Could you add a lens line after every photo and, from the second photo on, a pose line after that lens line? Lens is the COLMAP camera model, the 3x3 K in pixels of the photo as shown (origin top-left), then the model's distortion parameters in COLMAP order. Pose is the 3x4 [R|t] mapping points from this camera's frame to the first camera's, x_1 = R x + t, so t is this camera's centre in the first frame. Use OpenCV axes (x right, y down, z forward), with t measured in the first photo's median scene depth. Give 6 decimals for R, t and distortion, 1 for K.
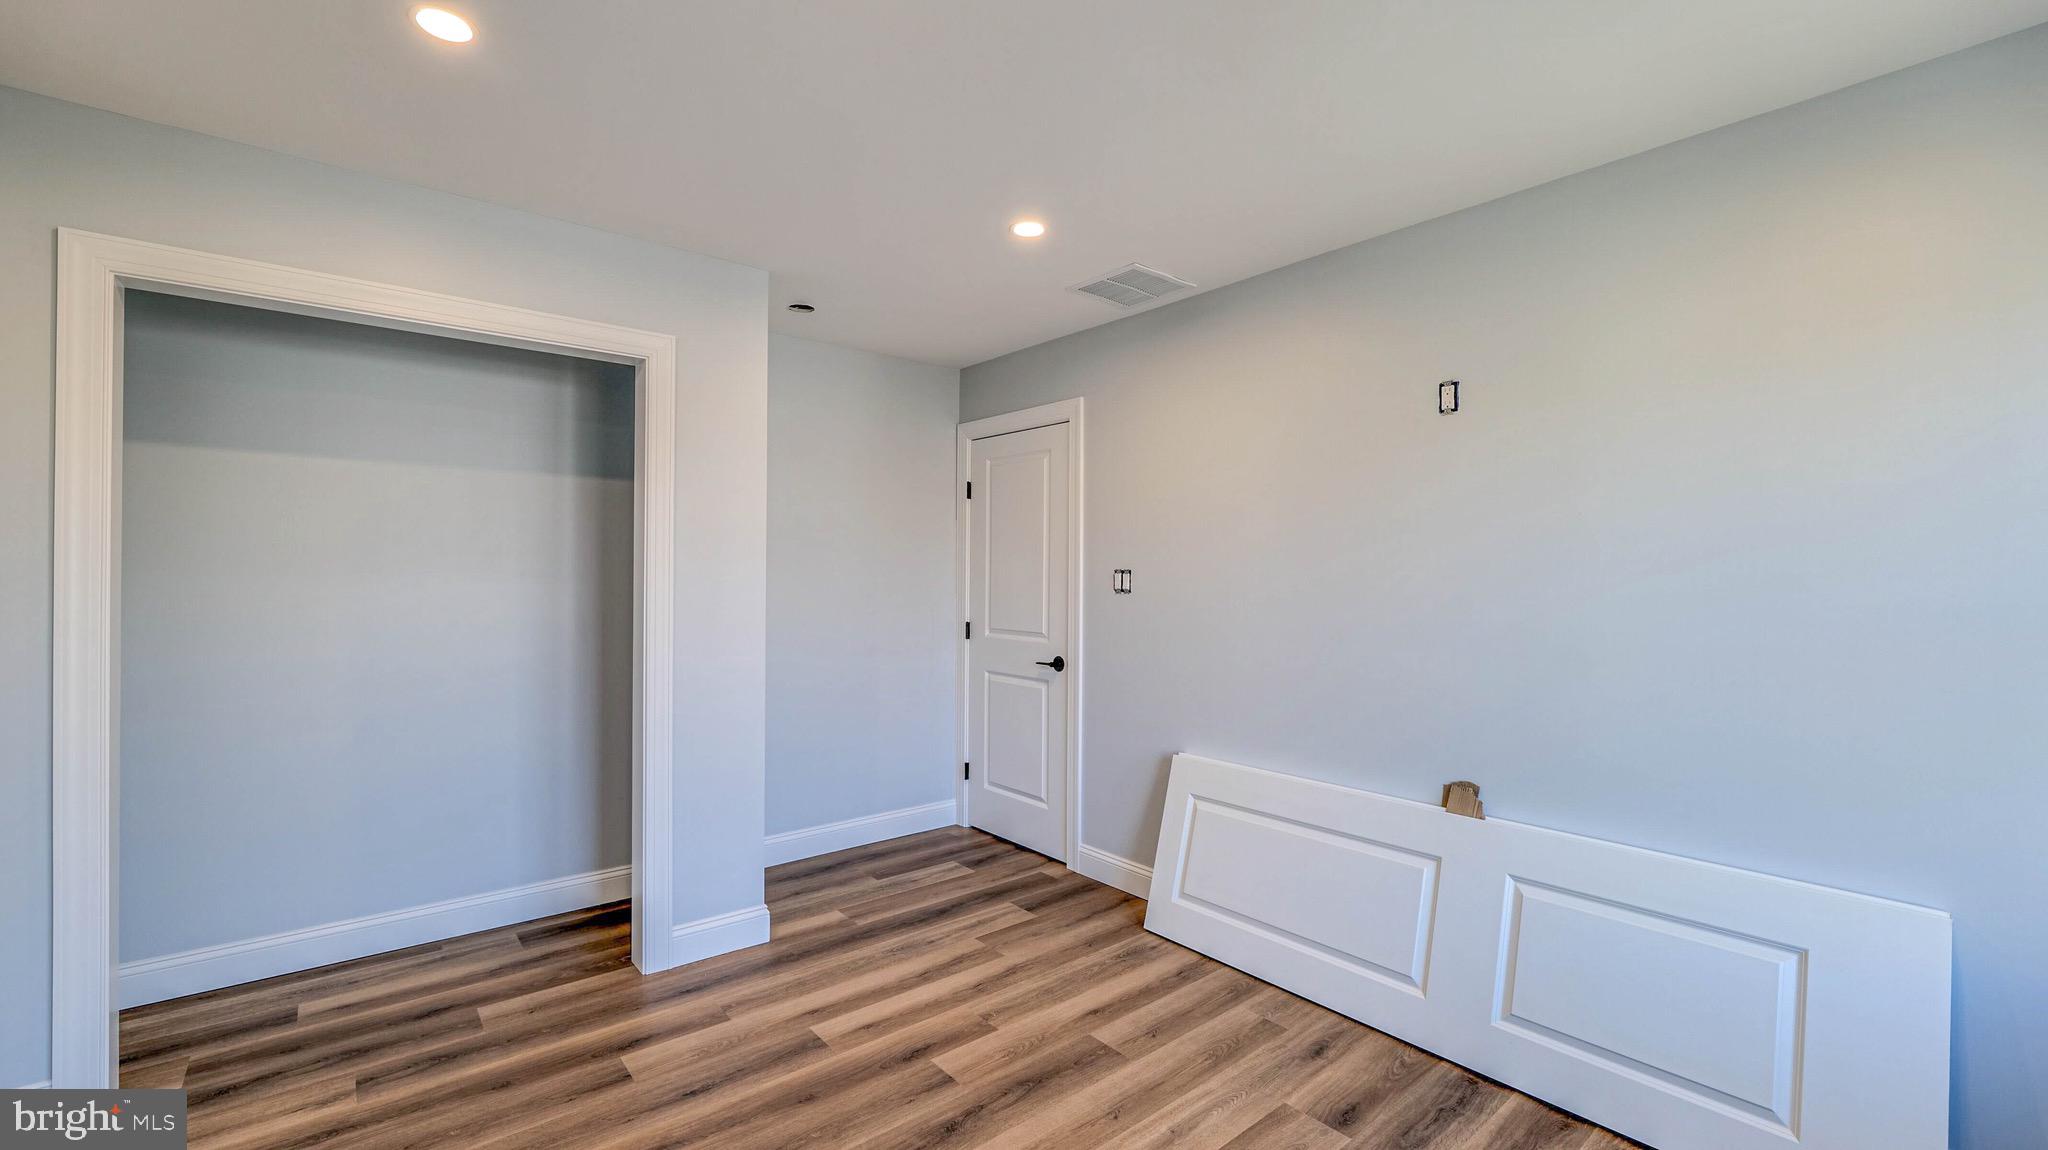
lens RADIAL K [[838.8, 0, 1010.6], [0, 838.8, 571.6], [0, 0, 1]] dist [-0.007645, -0.000199]
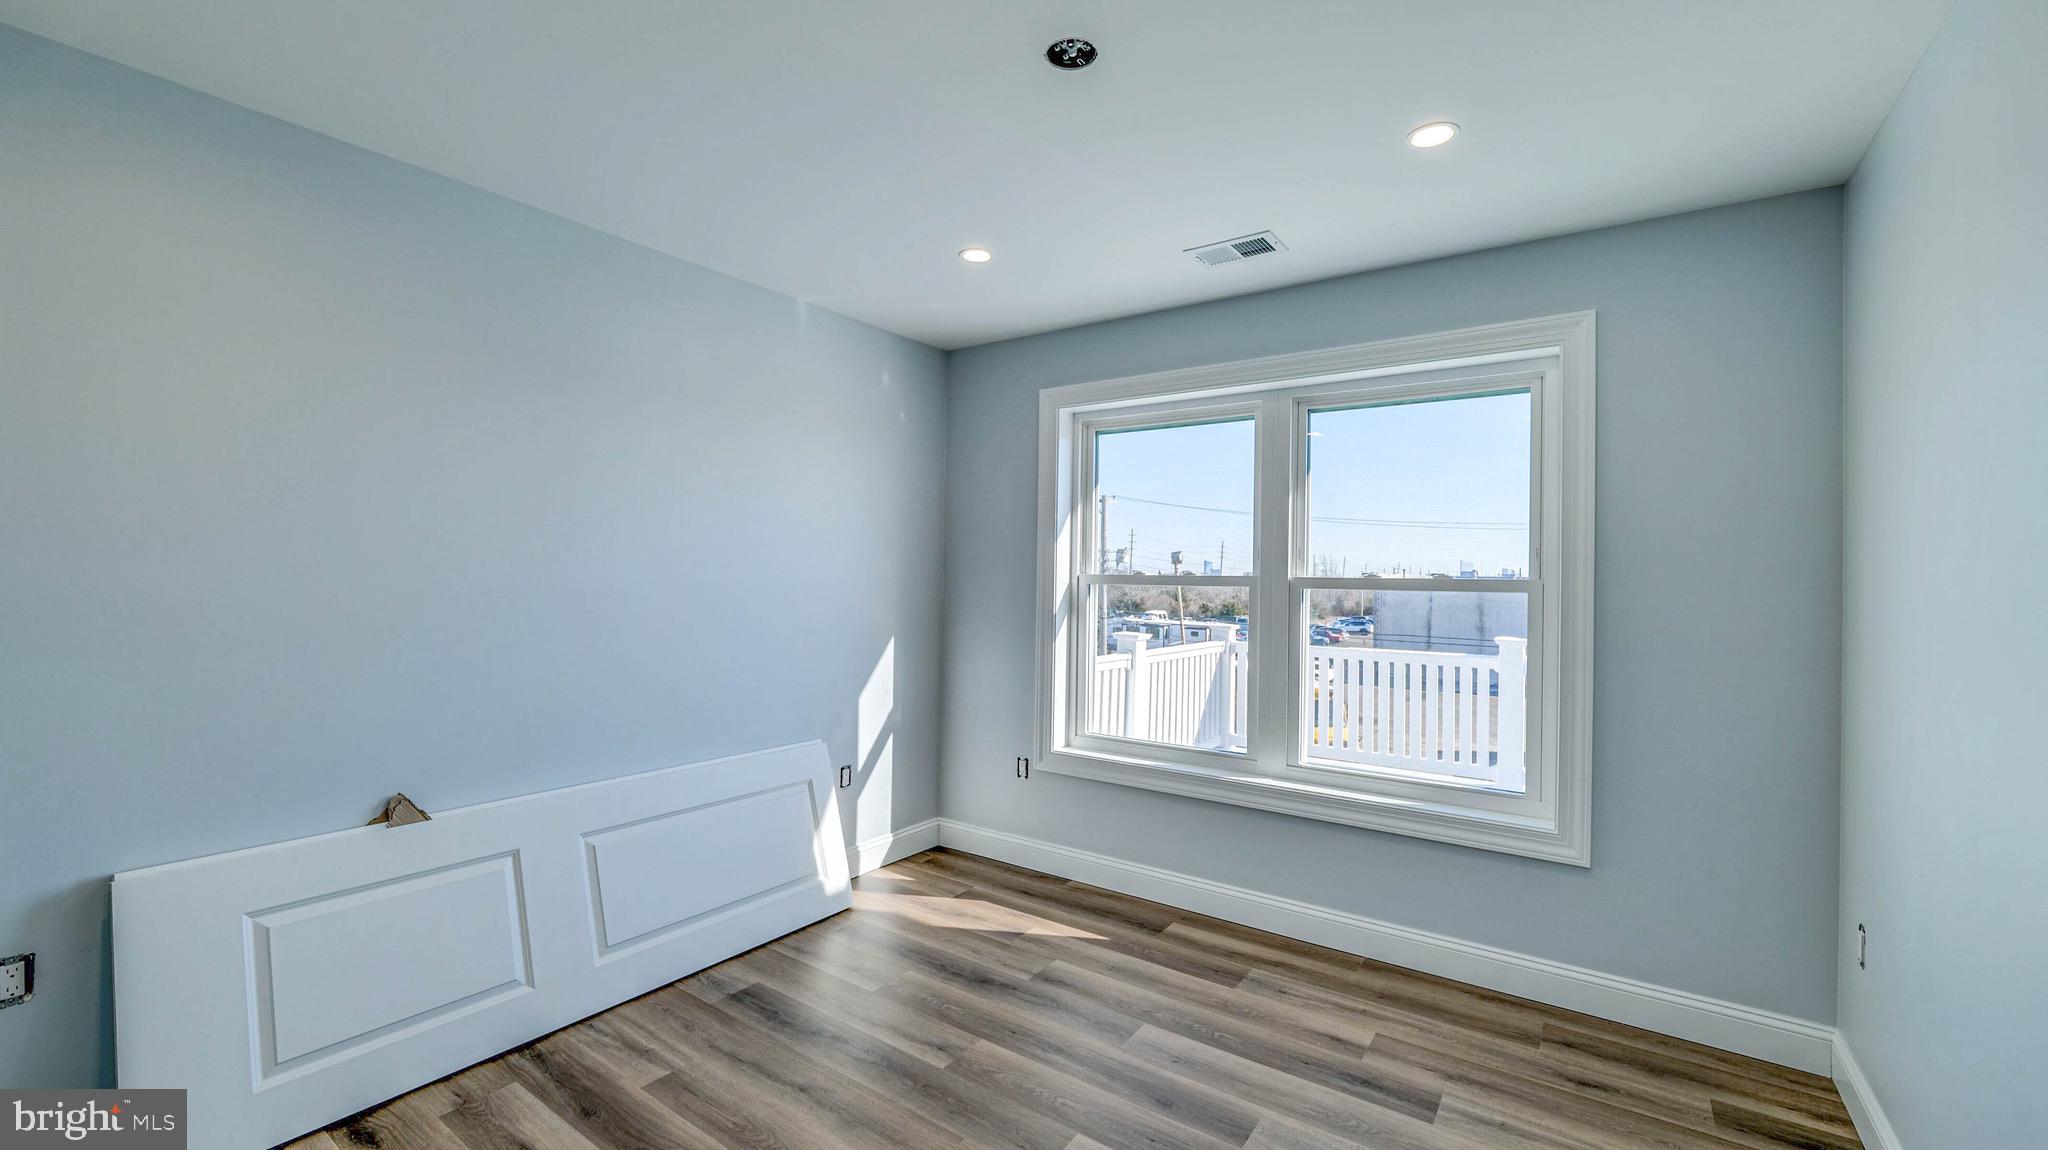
lens RADIAL K [[838.8, 0, 1014.8], [0, 838.8, 574.7], [0, 0, 1]] dist [-0.007645, -0.000199]
pose [[-0.279683, -0.008526, 0.960055, -0.545588], [-0.032032, 0.999487, -0.000456, -0.003990], [-0.959558, -0.030880, -0.279812, 0.647305]]
